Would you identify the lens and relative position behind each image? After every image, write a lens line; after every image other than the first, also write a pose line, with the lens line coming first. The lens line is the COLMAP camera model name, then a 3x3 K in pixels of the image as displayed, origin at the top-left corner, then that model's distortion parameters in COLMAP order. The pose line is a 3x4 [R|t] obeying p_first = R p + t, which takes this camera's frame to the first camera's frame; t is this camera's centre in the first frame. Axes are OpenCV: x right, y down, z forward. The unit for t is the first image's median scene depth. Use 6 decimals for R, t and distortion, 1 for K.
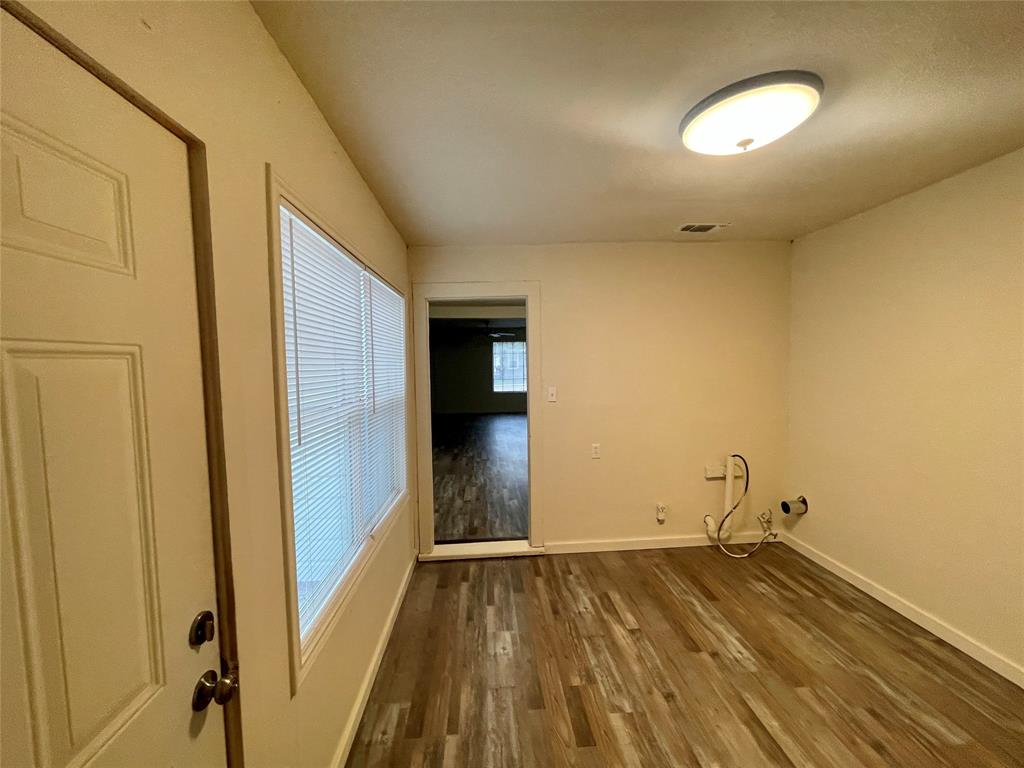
lens RADIAL K [[413.0, 0, 509.8], [0, 413.0, 388.3], [0, 0, 1]] dist [-0.001481, 0.000427]
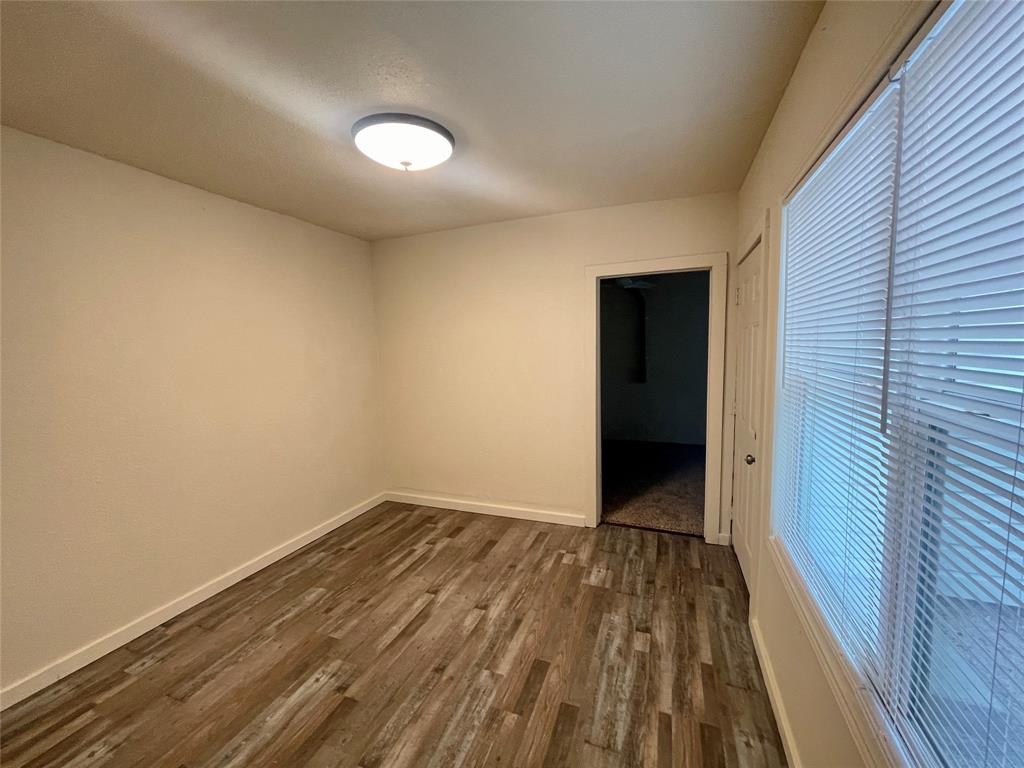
lens RADIAL K [[413.0, 0, 506.9], [0, 413.0, 388.3], [0, 0, 1]] dist [-0.001481, 0.000427]
pose [[-0.903959, -0.001801, 0.427615, -0.165132], [0.069130, 0.986222, 0.150291, -0.064676], [-0.421994, 0.165418, -0.891380, 1.444947]]
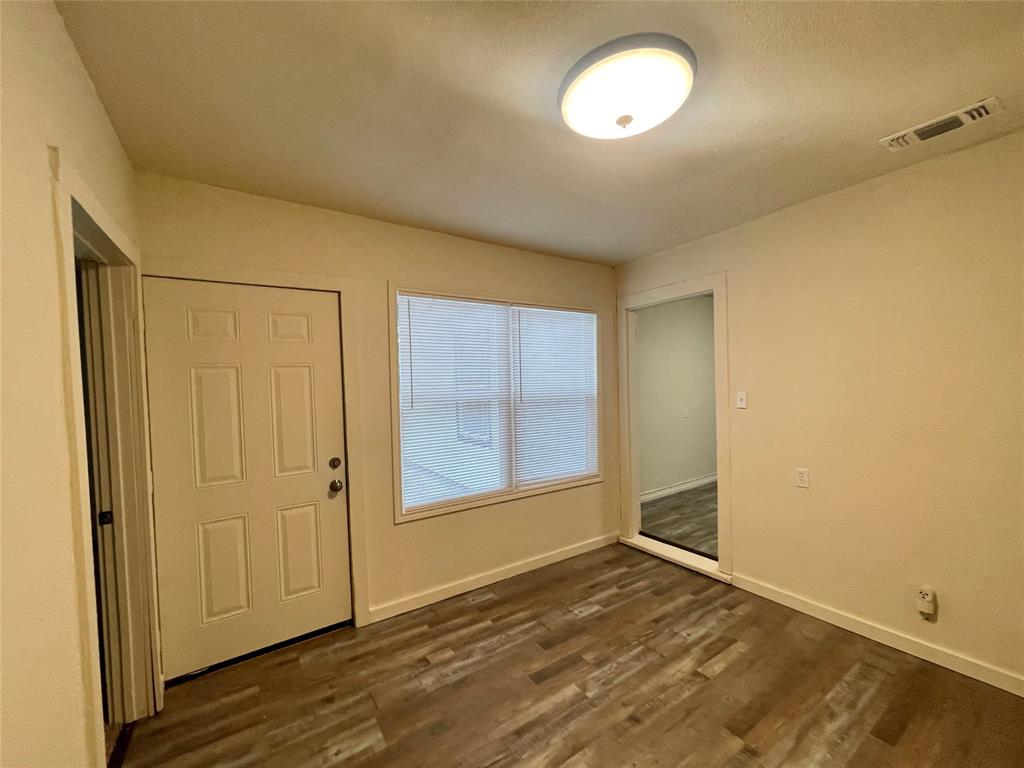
lens RADIAL K [[413.0, 0, 510.7], [0, 413.0, 387.4], [0, 0, 1]] dist [-0.001481, 0.000427]
pose [[0.501596, 0.014562, -0.864980, 0.869279], [-0.035003, 0.999381, -0.003473, 0.013501], [0.864394, 0.032018, 0.501795, 0.229484]]
